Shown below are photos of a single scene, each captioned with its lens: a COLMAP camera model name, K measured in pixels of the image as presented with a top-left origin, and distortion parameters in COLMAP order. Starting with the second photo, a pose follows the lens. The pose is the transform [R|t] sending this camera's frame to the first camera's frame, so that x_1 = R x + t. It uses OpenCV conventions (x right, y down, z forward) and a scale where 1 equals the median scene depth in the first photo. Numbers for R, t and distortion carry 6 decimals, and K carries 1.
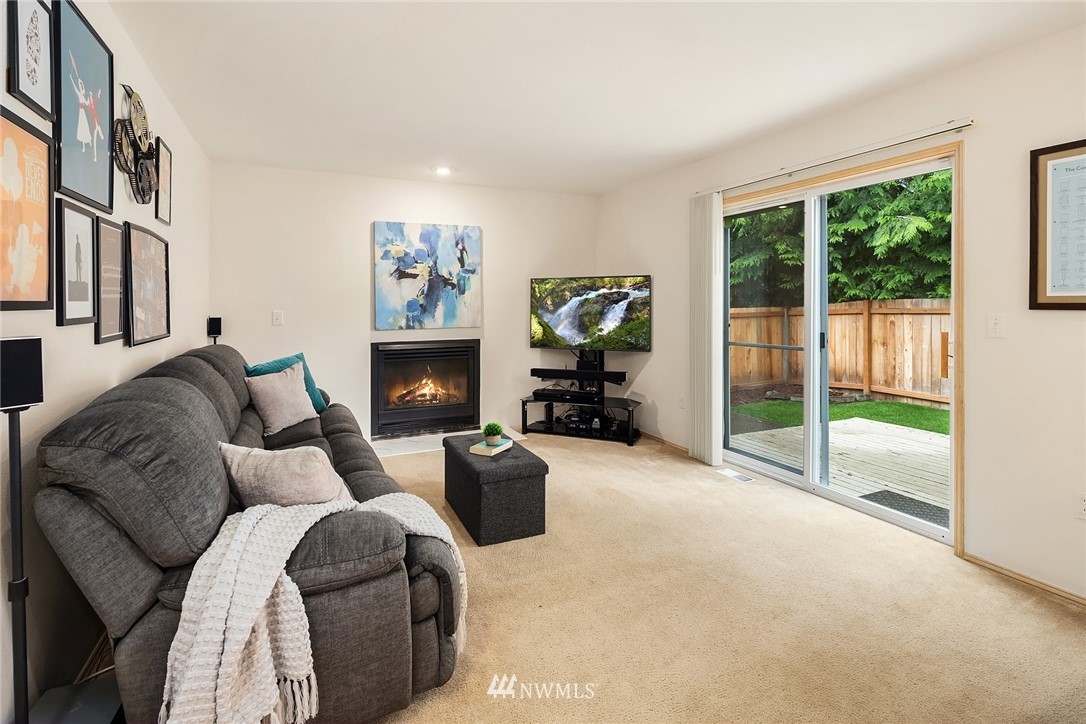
lens RADIAL K [[522.2, 0, 541.7], [0, 522.2, 309.6], [0, 0, 1]] dist [0.000520, -0.000082]
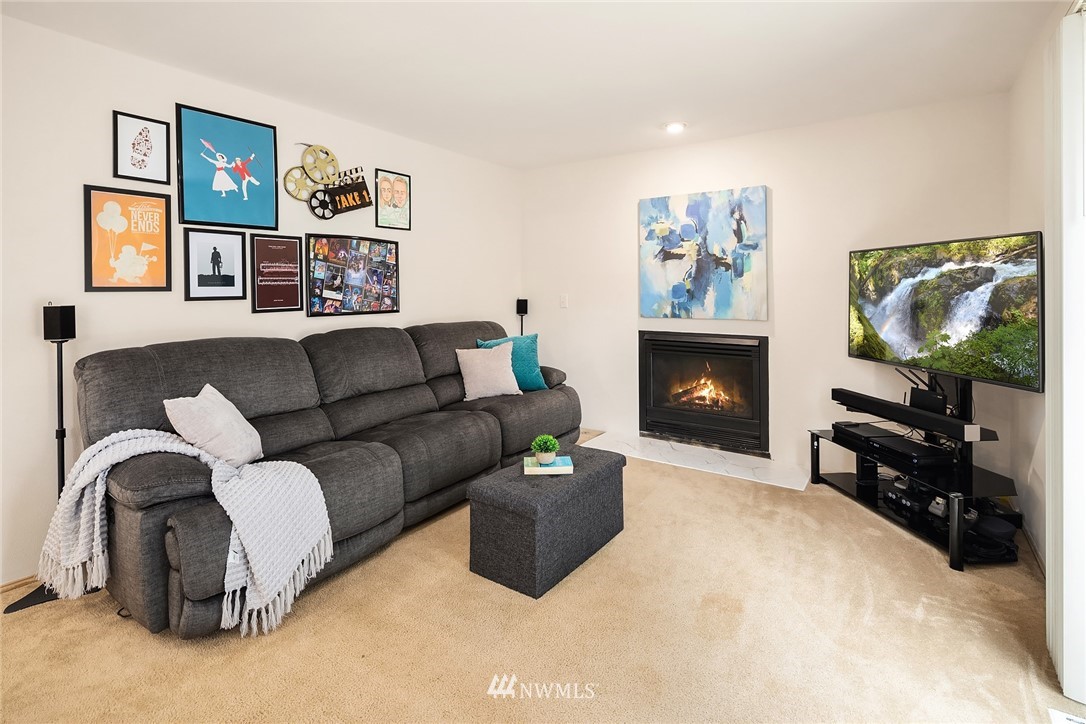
lens RADIAL K [[524.4, 0, 541.4], [0, 524.4, 288.5], [0, 0, 1]] dist [0.001845, 0.000339]
pose [[0.517524, 0.003636, -0.855661, 0.369041], [-0.011844, 0.999926, -0.002915, -0.006288], [0.855587, 0.011643, 0.517528, 0.351778]]
